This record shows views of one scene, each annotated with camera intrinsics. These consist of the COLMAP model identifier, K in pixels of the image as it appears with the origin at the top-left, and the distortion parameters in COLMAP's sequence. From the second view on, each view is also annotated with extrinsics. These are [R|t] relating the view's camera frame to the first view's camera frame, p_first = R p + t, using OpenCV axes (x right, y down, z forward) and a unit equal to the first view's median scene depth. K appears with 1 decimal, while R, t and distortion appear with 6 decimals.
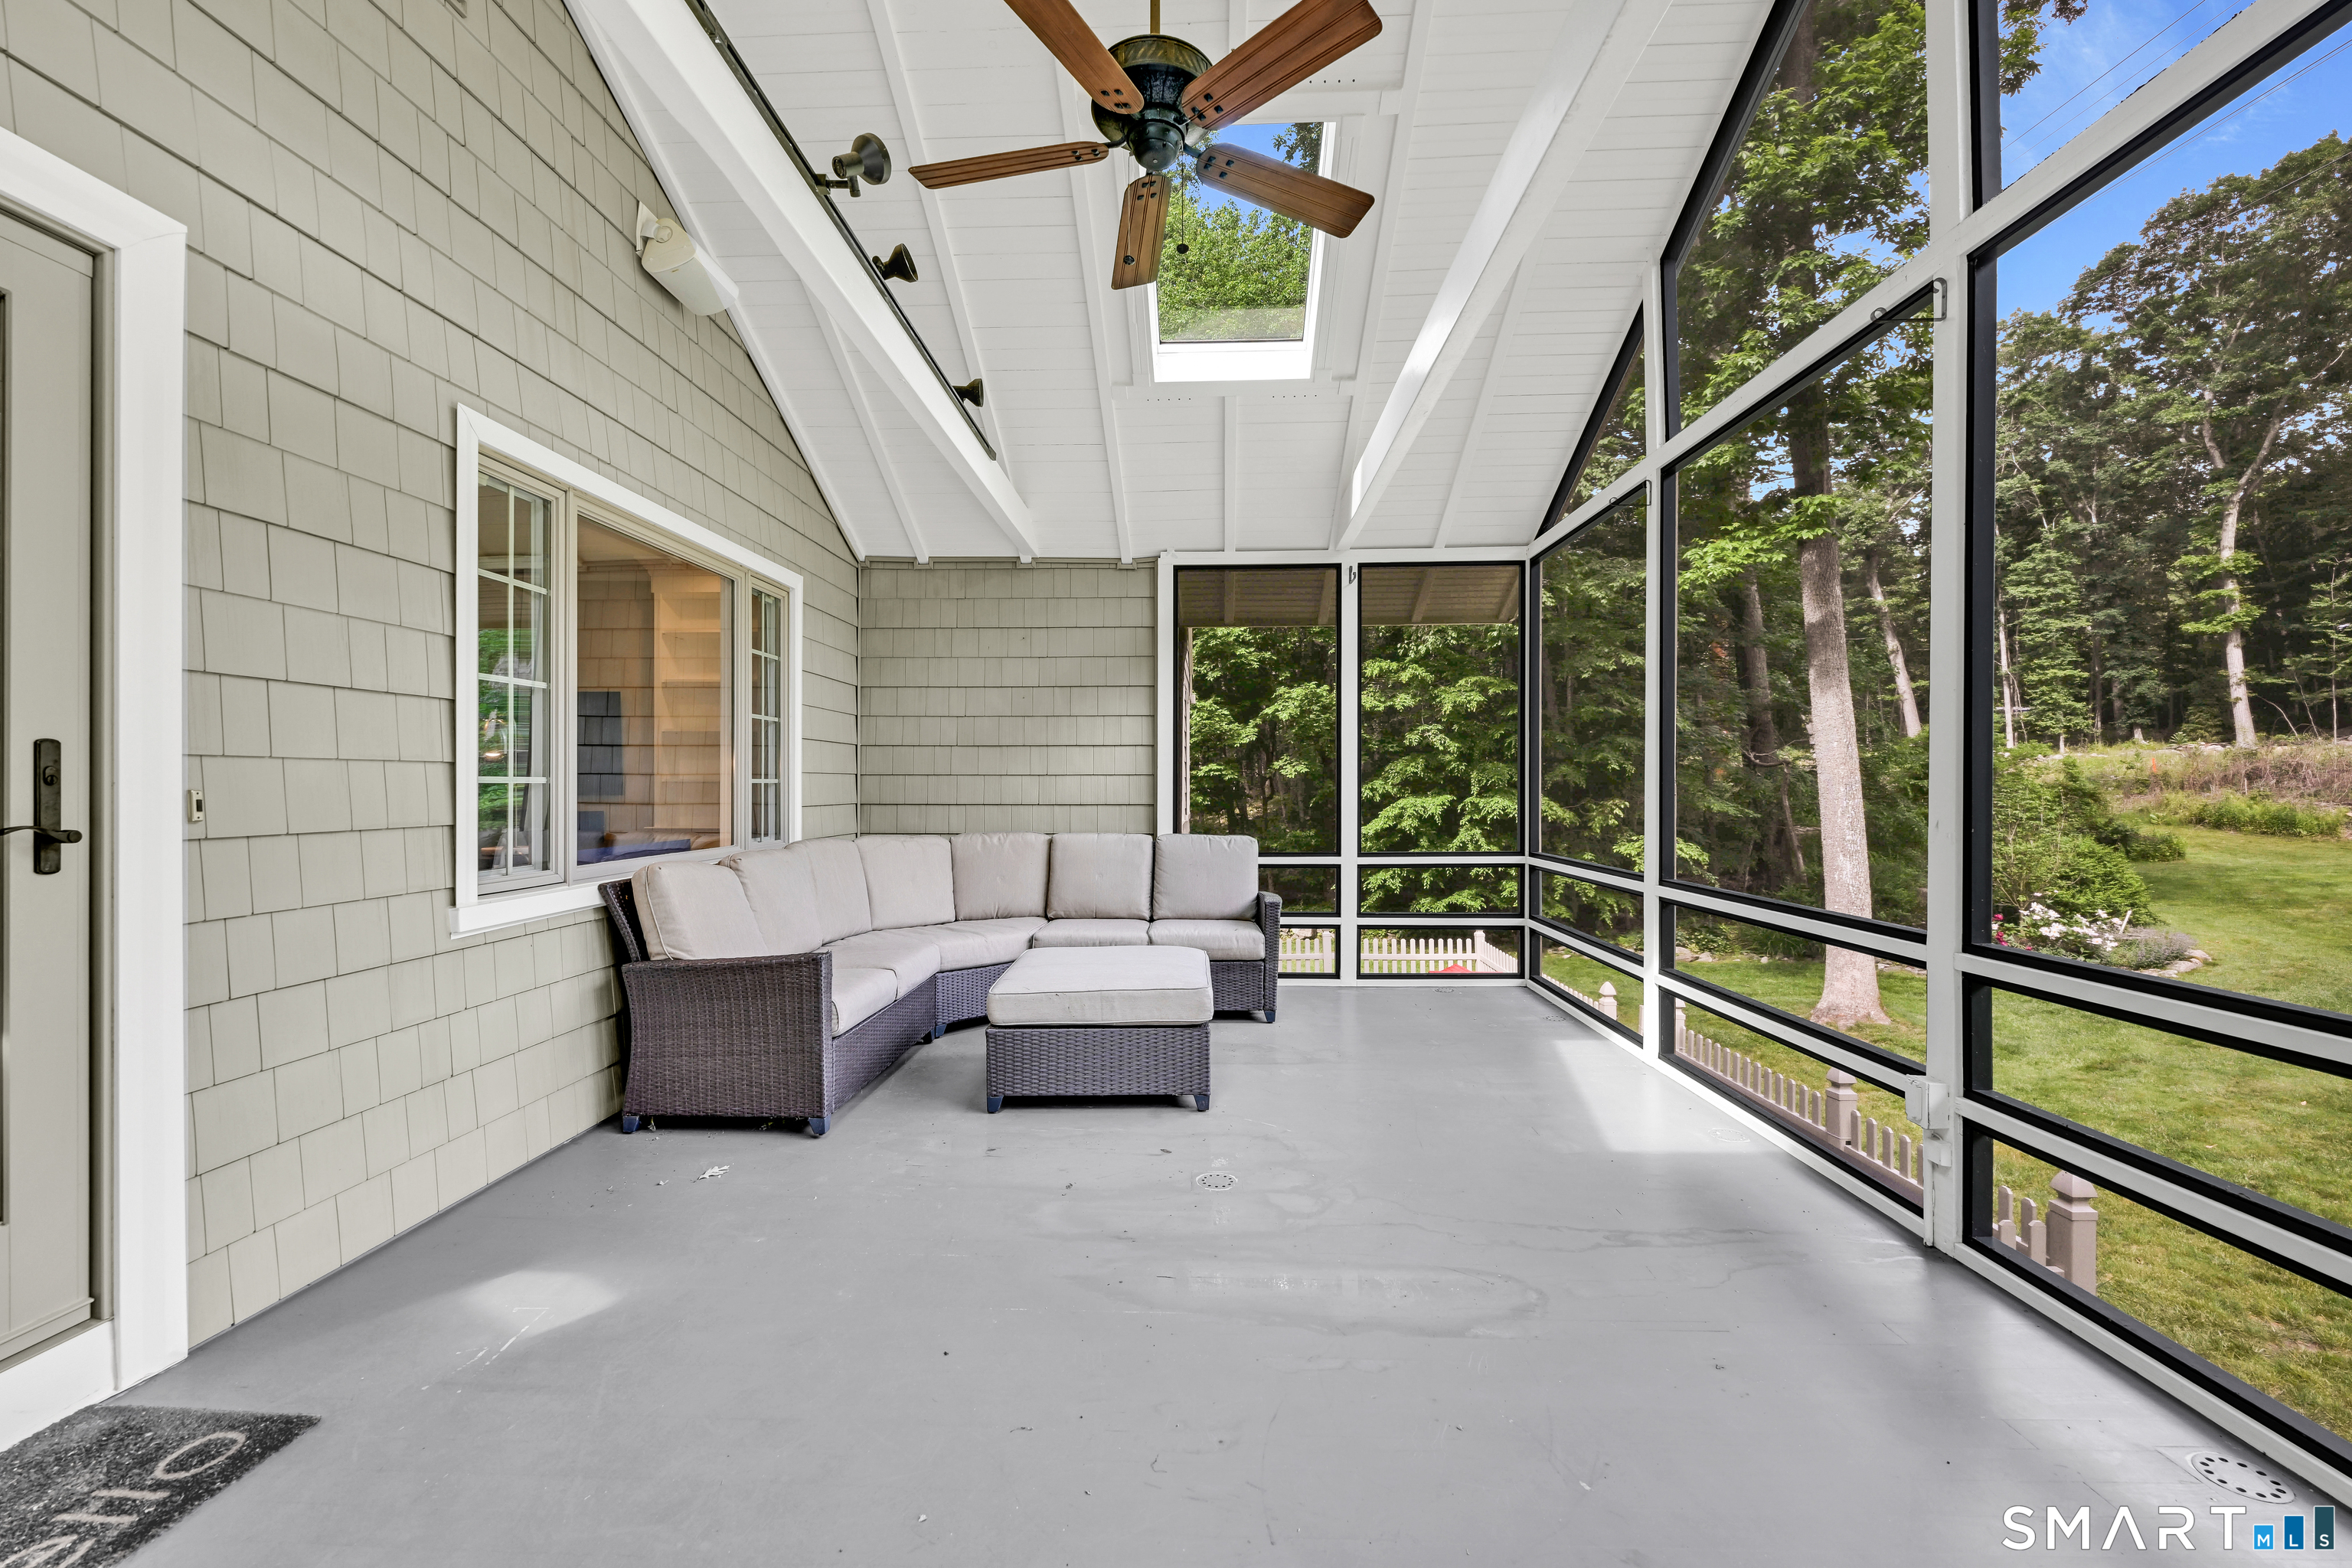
lens RADIAL K [[937.3, 0, 1185.1], [0, 937.3, 791.5], [0, 0, 1]] dist [-0.003525, 0.000083]
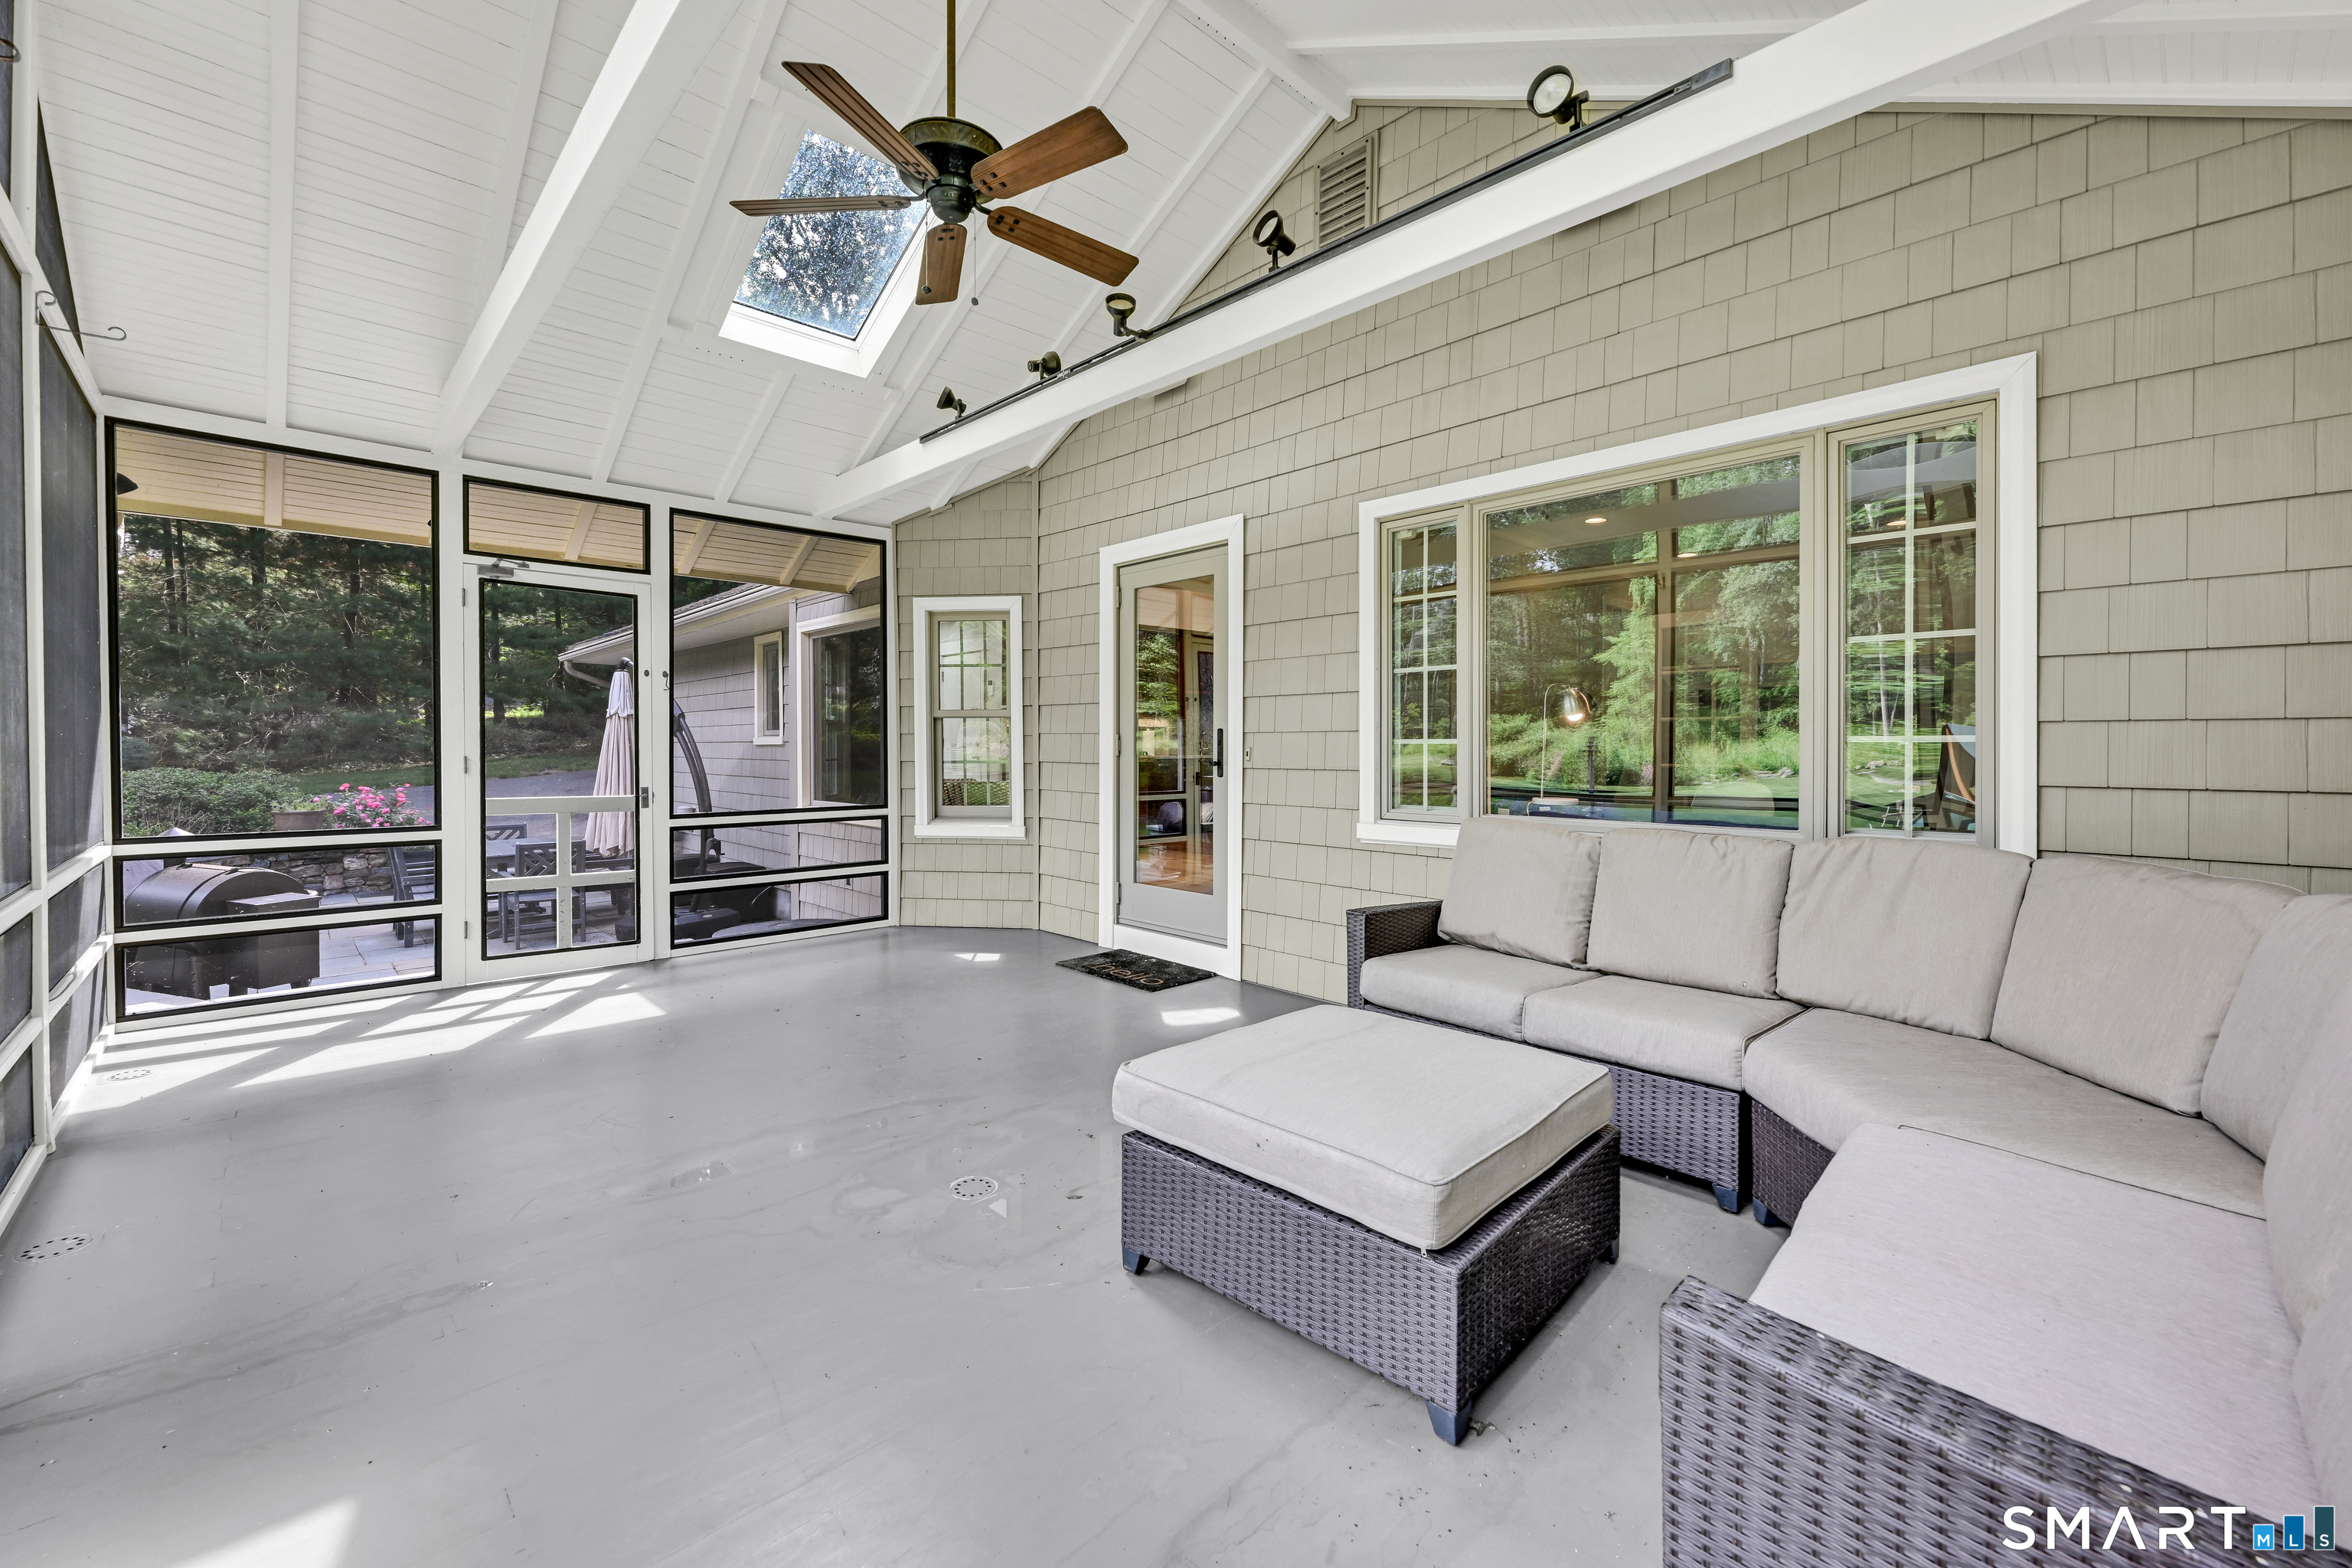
lens RADIAL K [[937.3, 0, 1185.1], [0, 937.3, 791.5], [0, 0, 1]] dist [-0.003525, 0.000083]
pose [[-0.694964, 0.032932, -0.718290, 0.574459], [-0.013682, 0.998164, 0.059001, -0.020985], [0.718914, 0.050831, -0.693238, 1.910795]]
